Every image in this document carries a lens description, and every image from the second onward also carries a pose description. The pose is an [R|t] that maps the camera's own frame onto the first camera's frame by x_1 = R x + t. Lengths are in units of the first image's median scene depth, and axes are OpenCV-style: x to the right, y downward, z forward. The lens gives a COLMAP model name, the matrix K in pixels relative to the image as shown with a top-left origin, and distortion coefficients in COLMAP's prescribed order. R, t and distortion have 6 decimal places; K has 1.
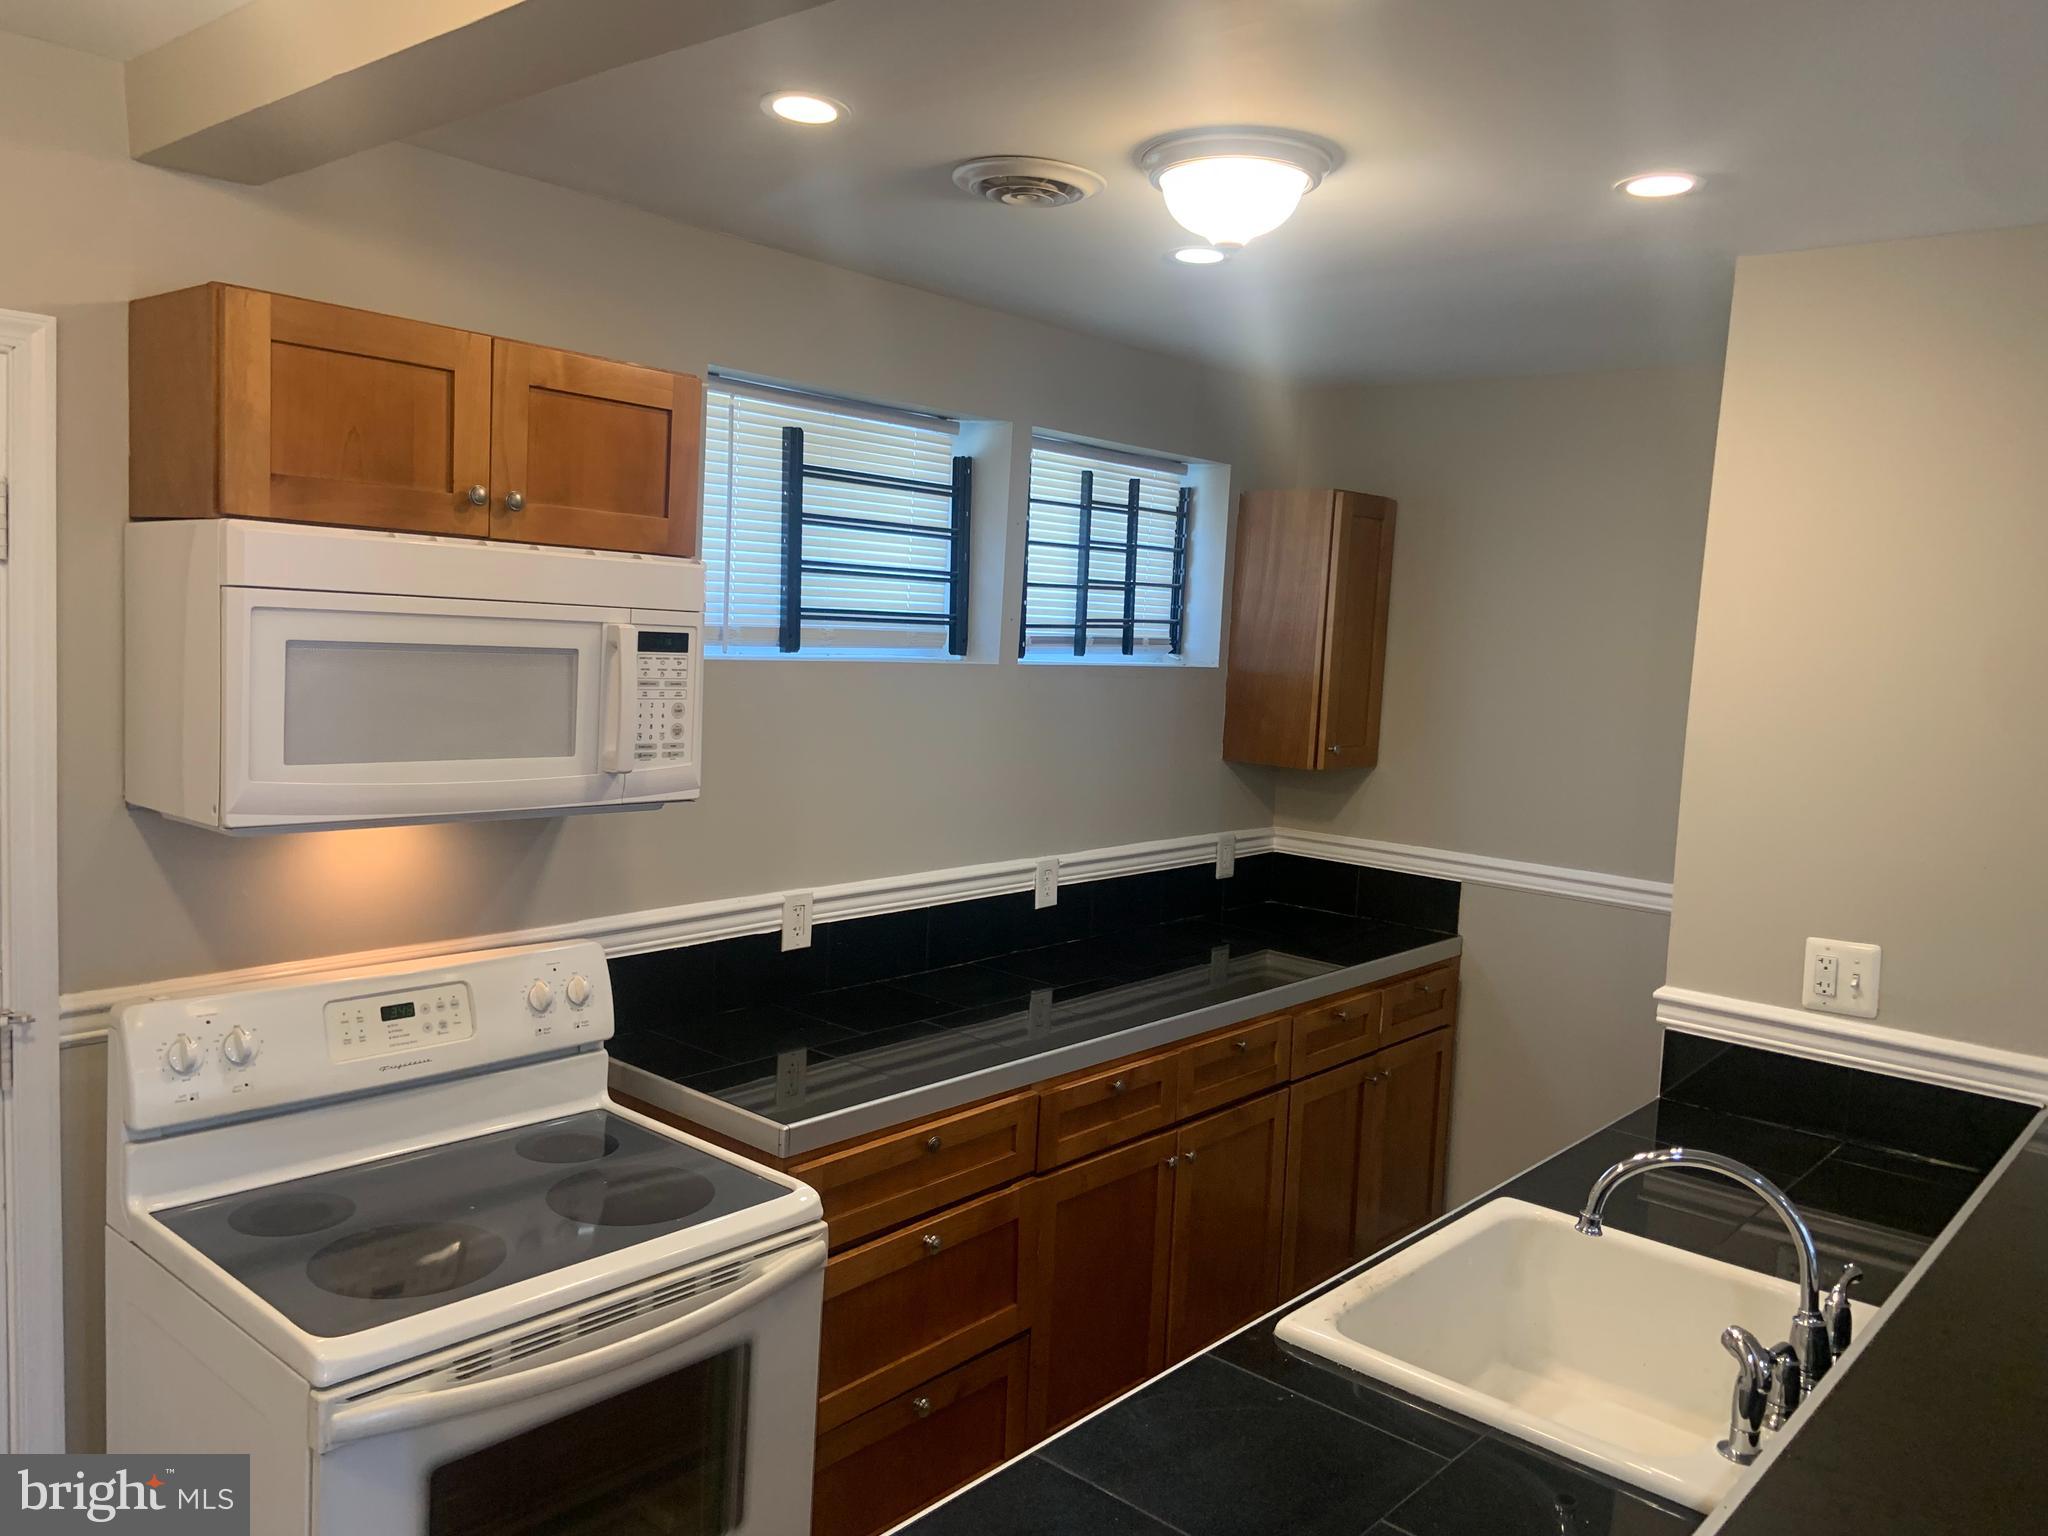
lens RADIAL K [[1535.6, 0, 1024.3], [0, 1535.6, 762.9], [0, 0, 1]] dist [0.095314, -0.103923]
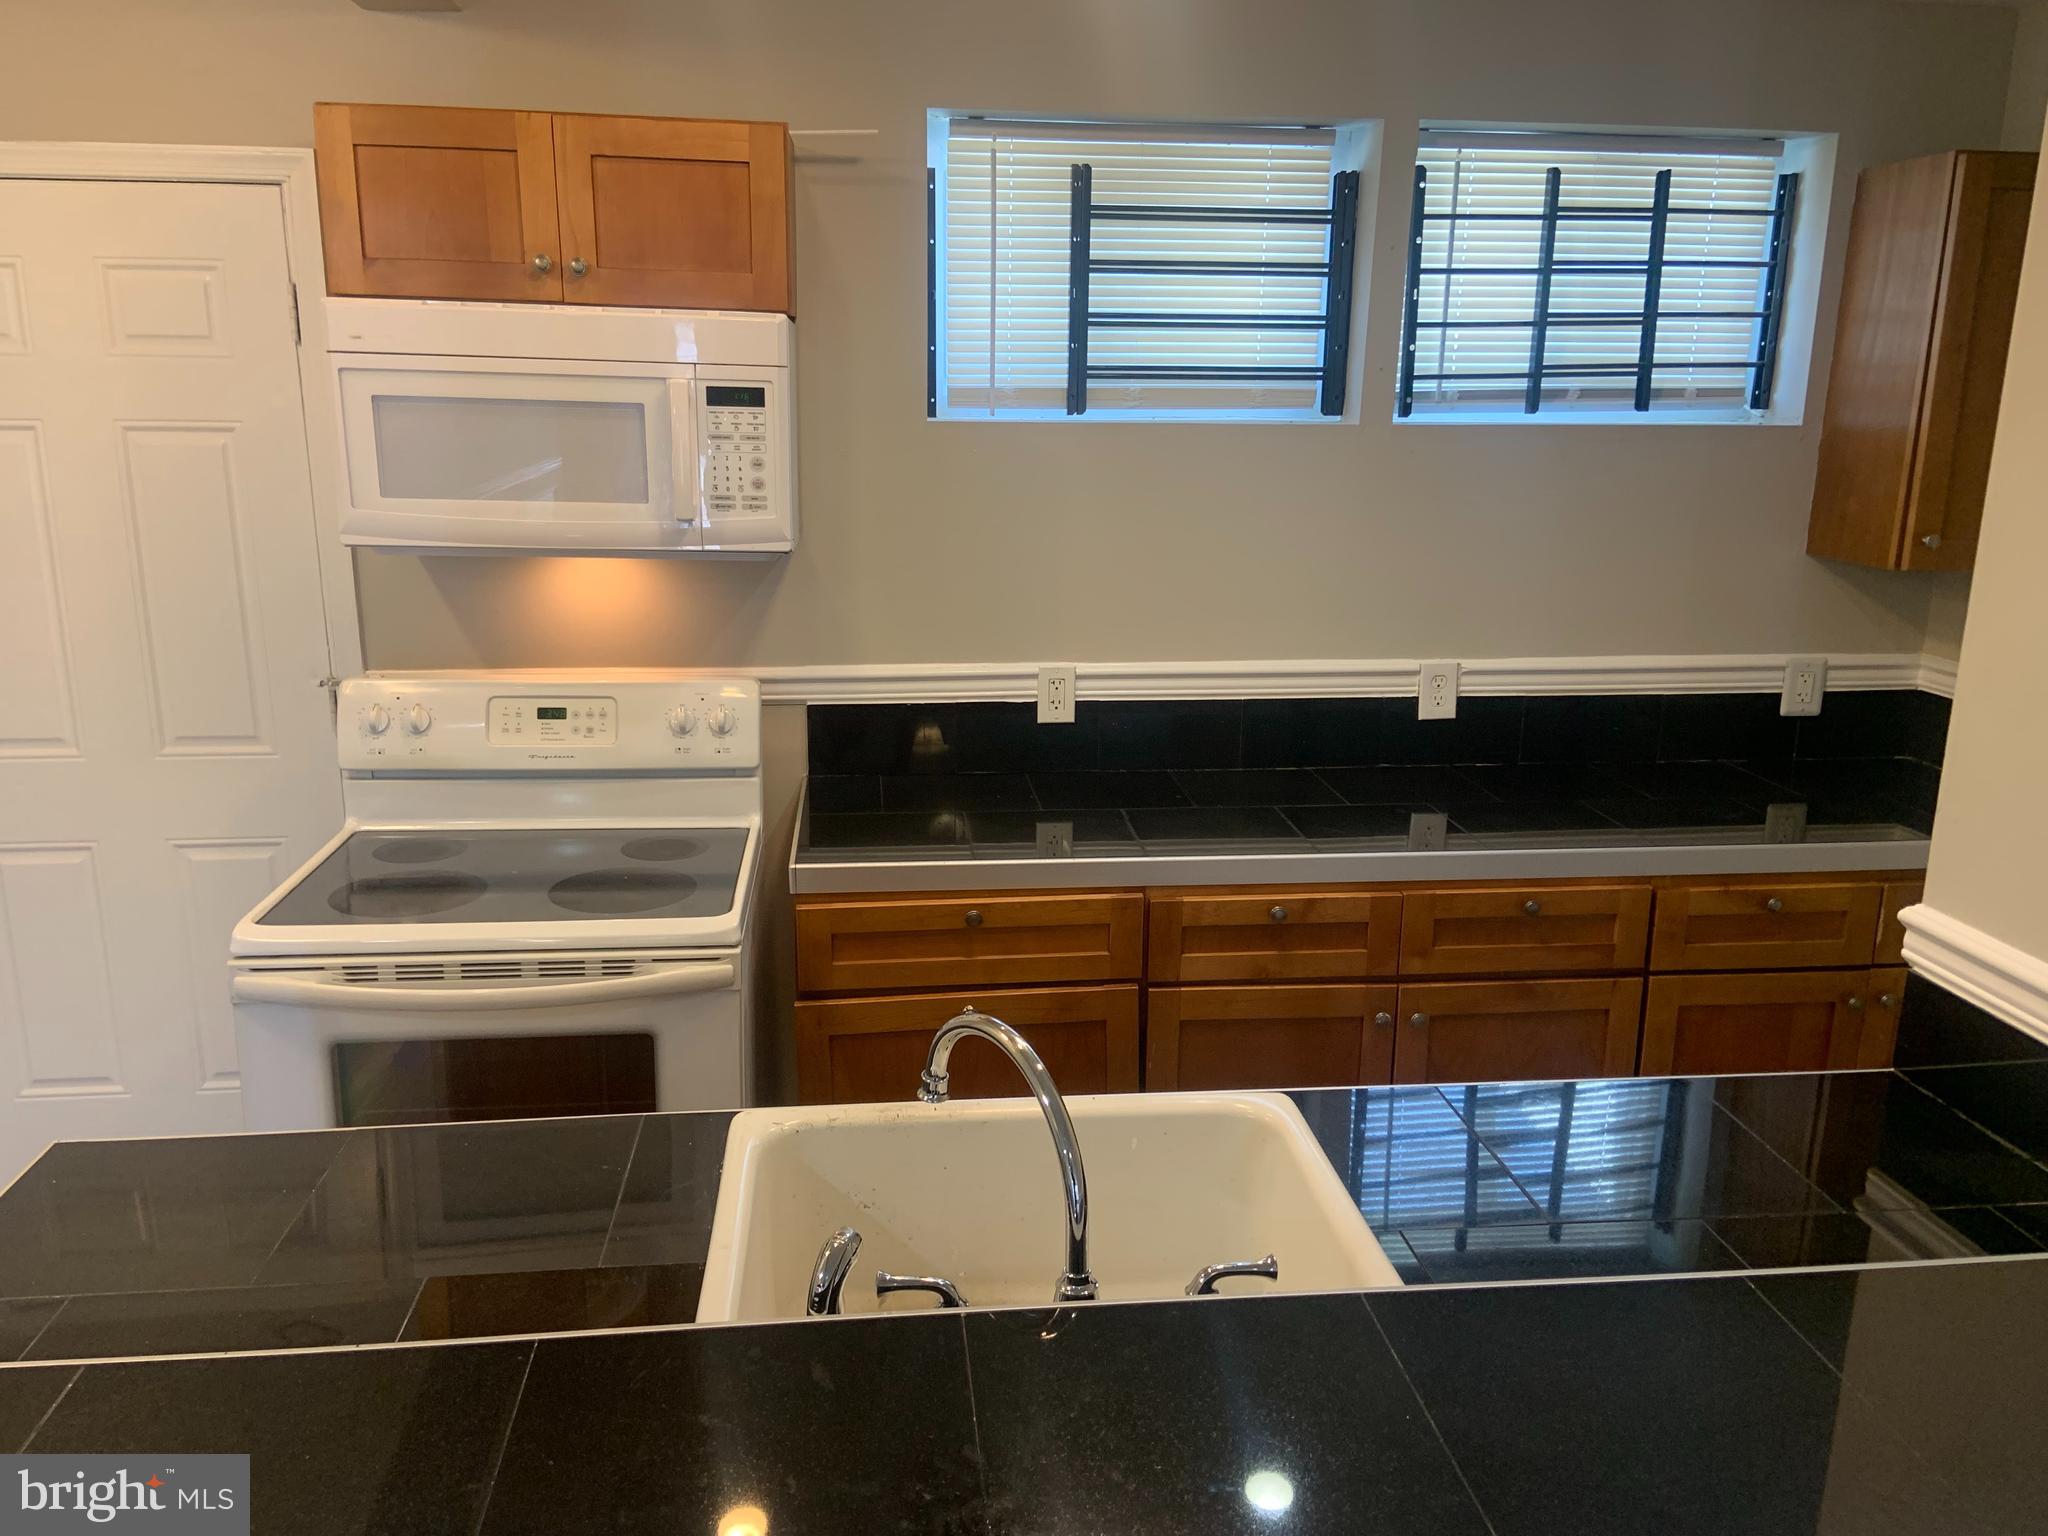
lens RADIAL K [[1535.6, 0, 1011.1], [0, 1535.6, 781.1], [0, 0, 1]] dist [0.095314, -0.103923]
pose [[0.737670, 0.130984, -0.662334, 0.484008], [-0.040897, 0.987868, 0.149813, 0.011307], [0.673921, -0.083425, 0.734078, 0.250251]]
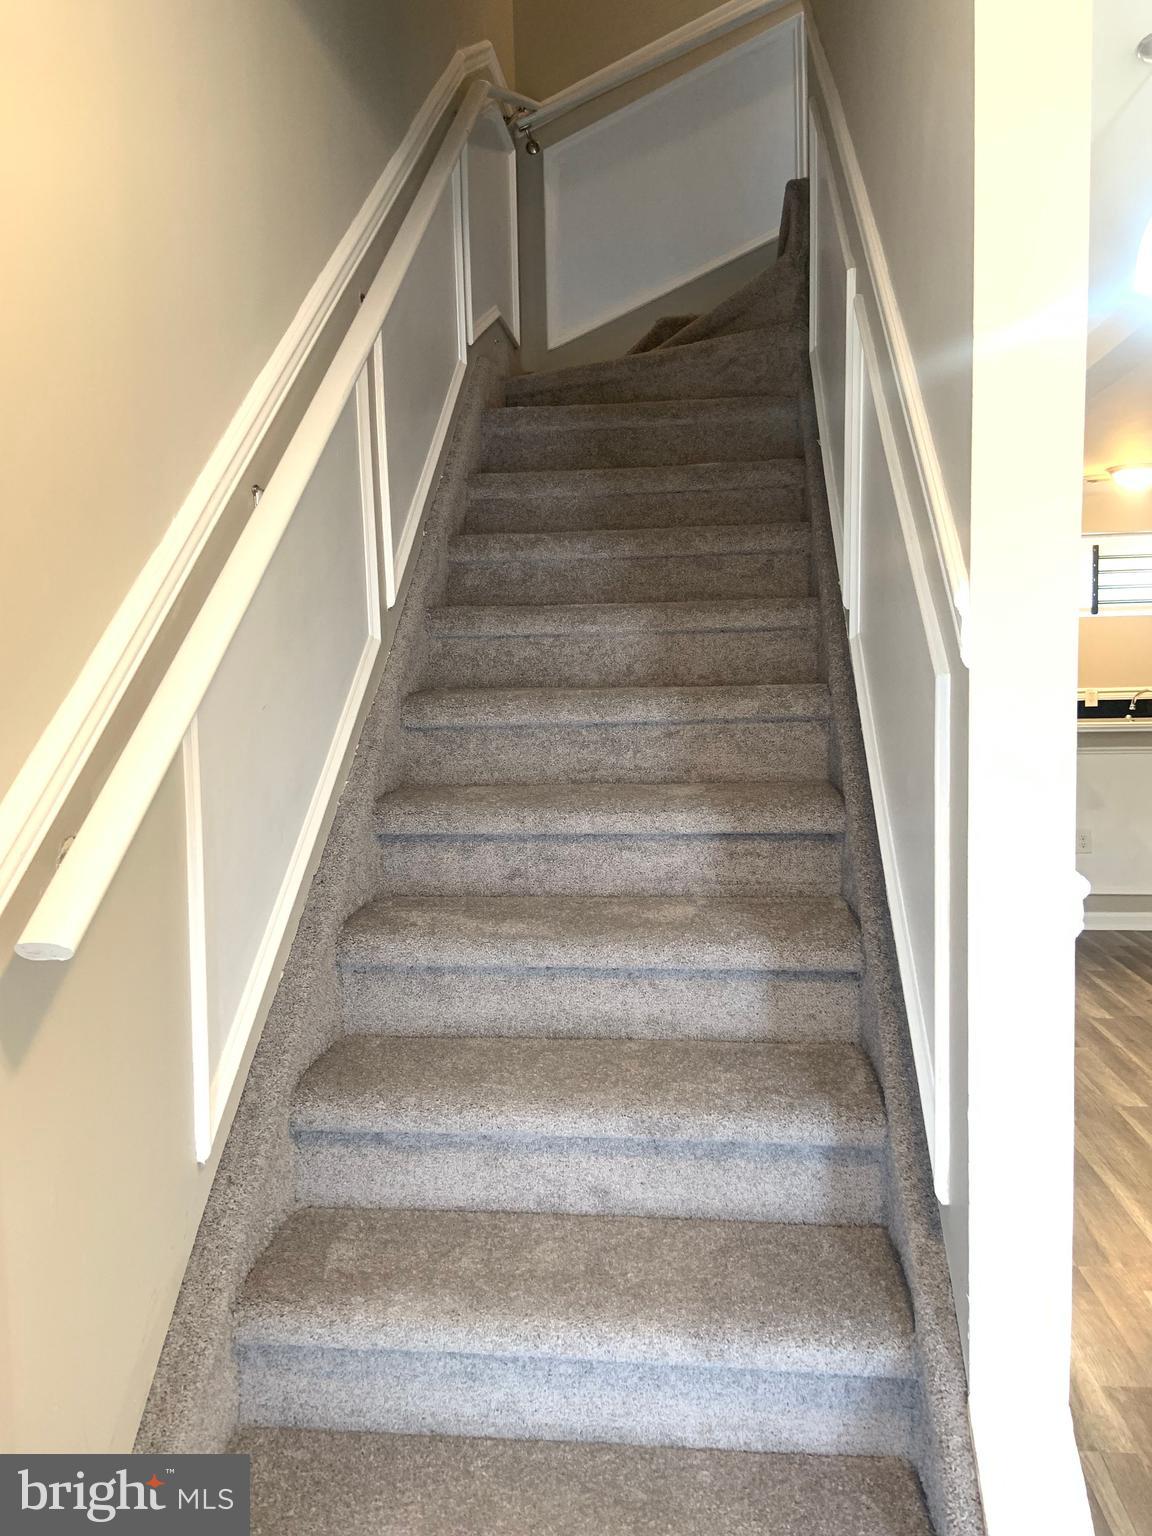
lens RADIAL K [[1151.7, 0, 568.3], [0, 1151.7, 766.1], [0, 0, 1]] dist [0.095314, -0.103923]
pose [[0.568452, 0.008917, -0.822668, 1.226588], [-0.026478, 0.999622, -0.007461, 0.288722], [0.822290, 0.026024, 0.568473, -1.267465]]
